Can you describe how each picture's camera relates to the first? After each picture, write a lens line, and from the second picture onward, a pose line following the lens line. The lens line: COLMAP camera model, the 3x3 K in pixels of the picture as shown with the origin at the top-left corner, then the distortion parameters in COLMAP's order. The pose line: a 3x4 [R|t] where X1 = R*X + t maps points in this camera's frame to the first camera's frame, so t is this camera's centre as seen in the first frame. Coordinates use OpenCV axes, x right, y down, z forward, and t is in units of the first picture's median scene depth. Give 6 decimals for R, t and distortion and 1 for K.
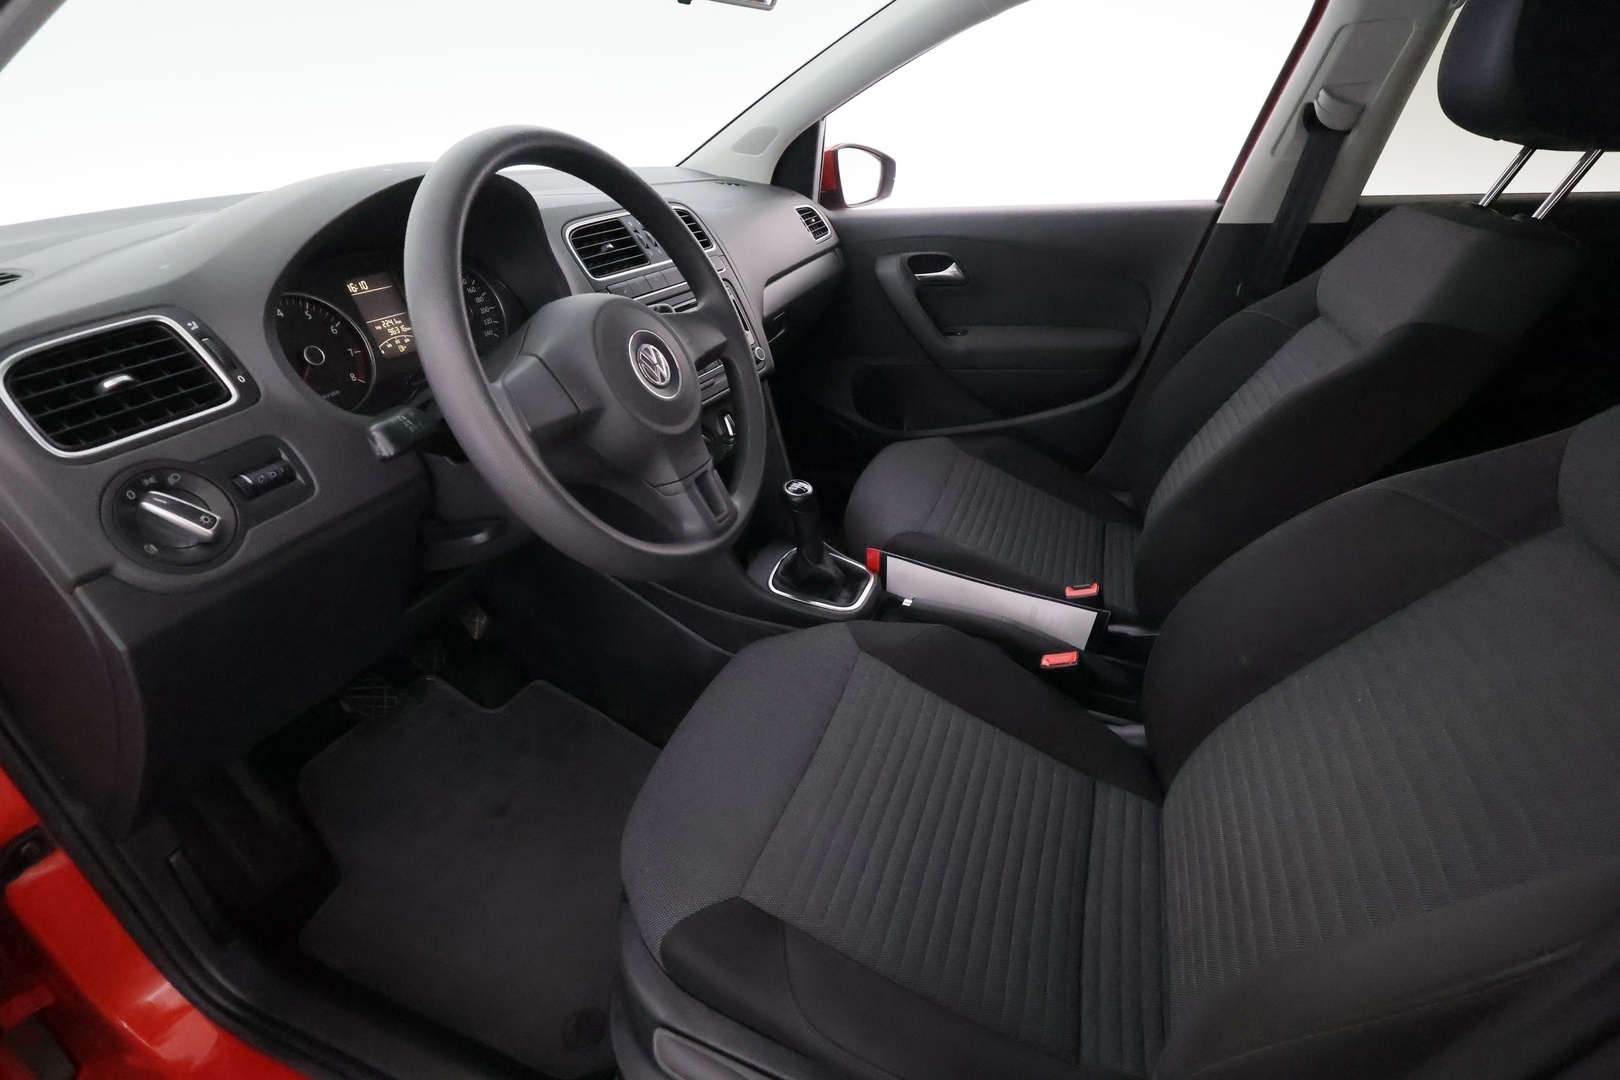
lens RADIAL K [[743.8, 0, 810.0], [0, 743.8, 540.0], [0, 0, 1]] dist [0.000378, 0.000158]
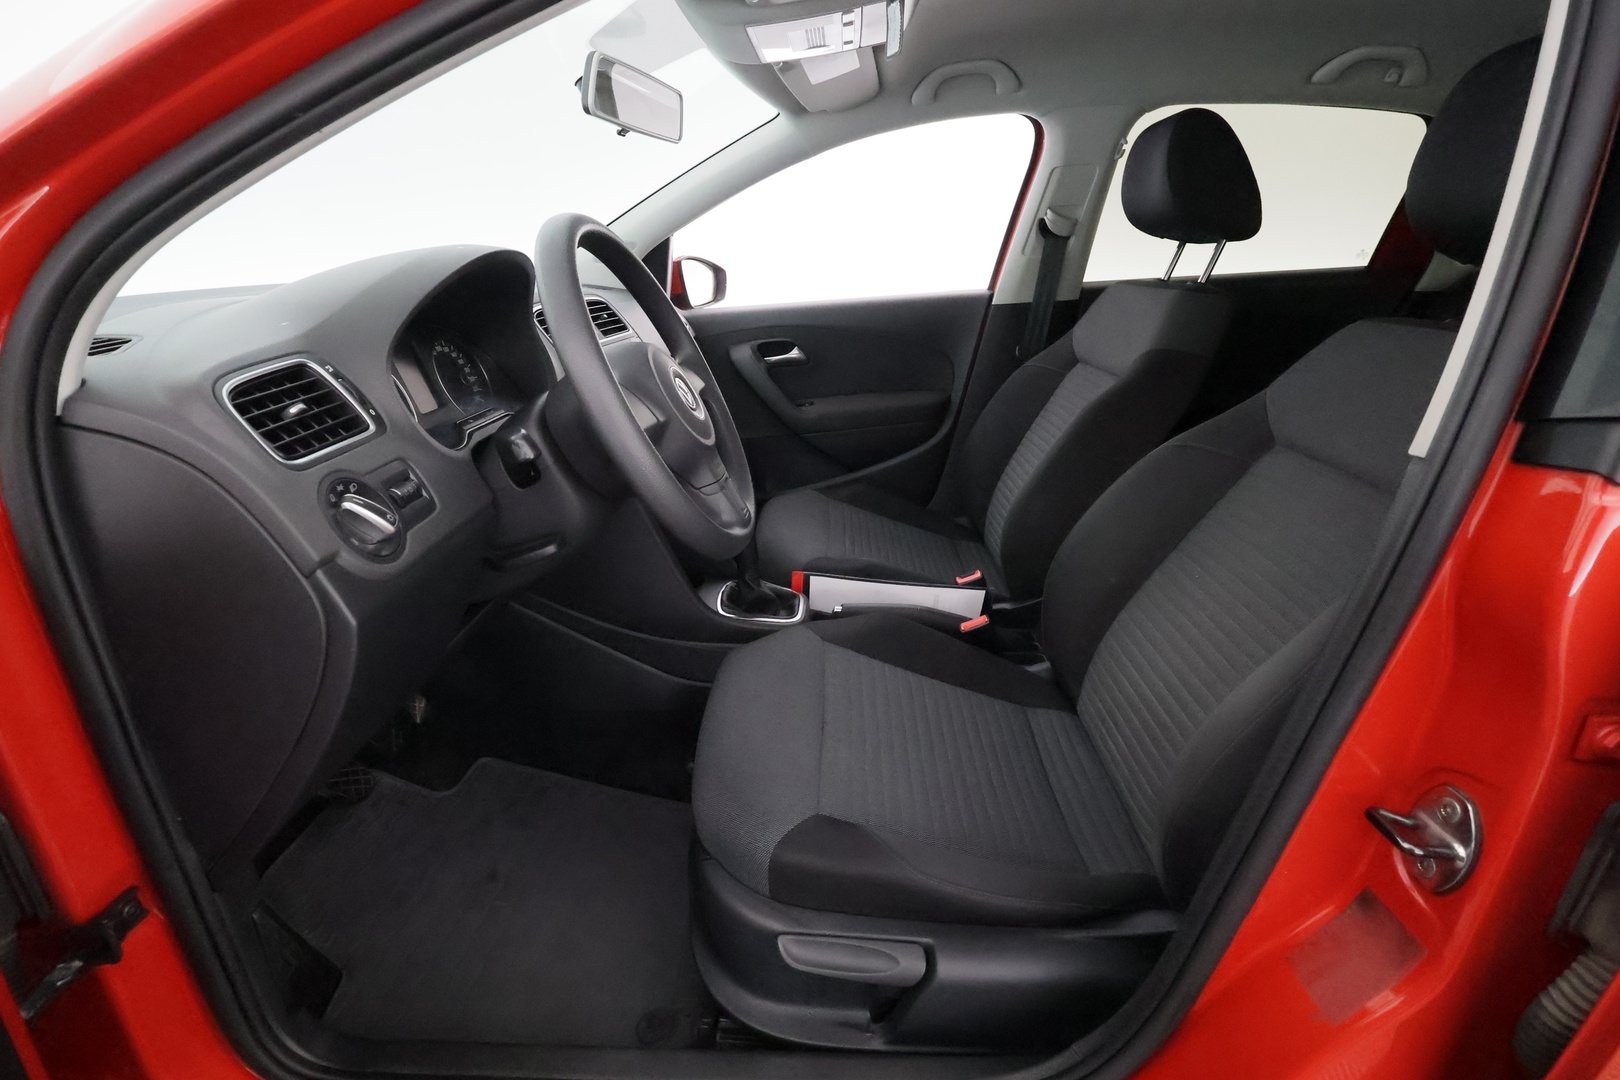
lens RADIAL K [[743.8, 0, 810.0], [0, 743.8, 540.0], [0, 0, 1]] dist [0.000378, 0.000158]
pose [[0.948937, -0.122326, 0.290784, -0.246869], [0.163999, 0.978703, -0.123471, 0.118832], [-0.269488, 0.164855, 0.948788, -0.125704]]
